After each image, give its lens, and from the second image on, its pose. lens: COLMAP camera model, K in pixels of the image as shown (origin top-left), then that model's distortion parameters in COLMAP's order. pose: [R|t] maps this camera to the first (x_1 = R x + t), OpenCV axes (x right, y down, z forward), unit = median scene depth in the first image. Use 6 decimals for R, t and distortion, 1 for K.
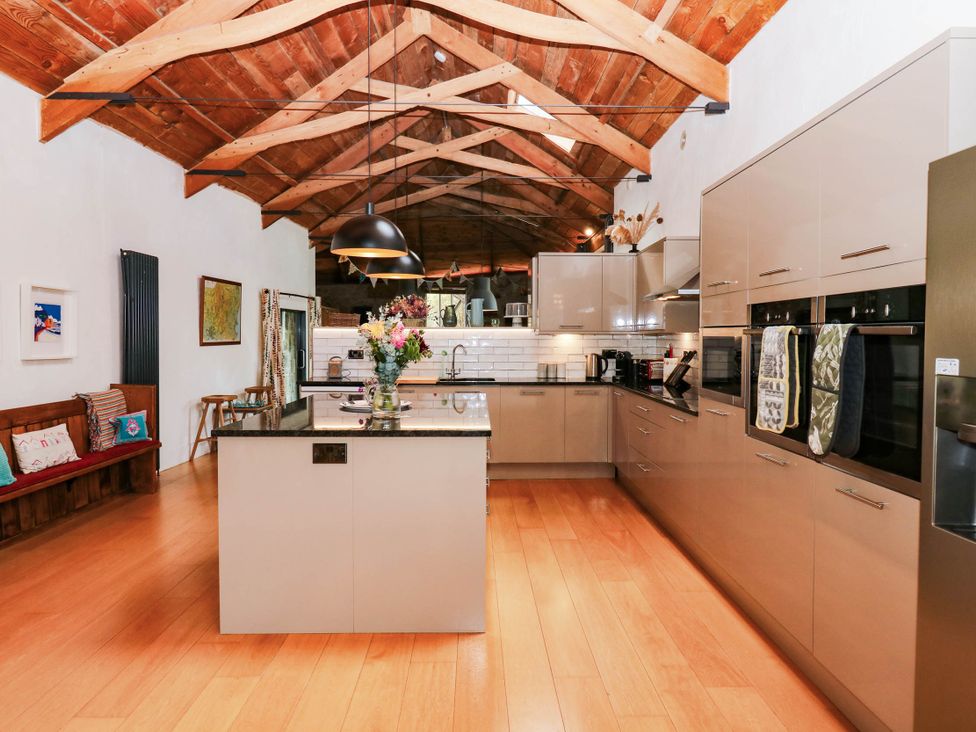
lens RADIAL K [[620.5, 0, 488.5], [0, 620.5, 365.0], [0, 0, 1]] dist [0.001815, -0.008447]
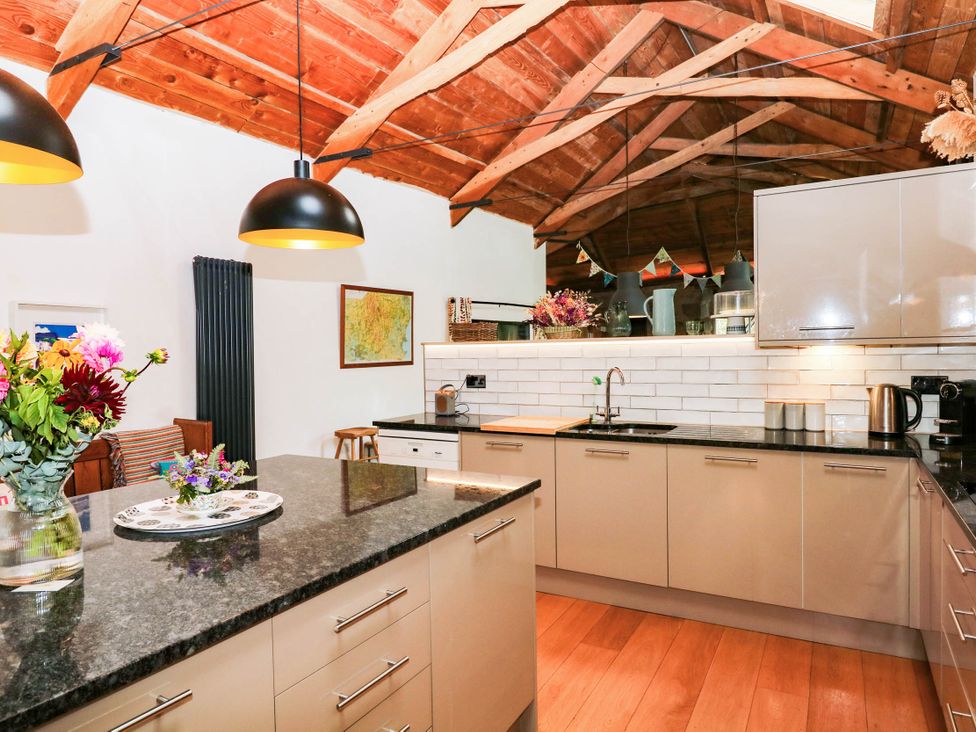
lens RADIAL K [[620.5, 0, 486.2], [0, 620.5, 365.8], [0, 0, 1]] dist [0.001815, -0.008447]
pose [[0.860571, -0.004990, -0.509307, 0.139507], [-0.004223, 0.999848, -0.016931, -0.022031], [0.509314, 0.016721, 0.860418, 0.401865]]
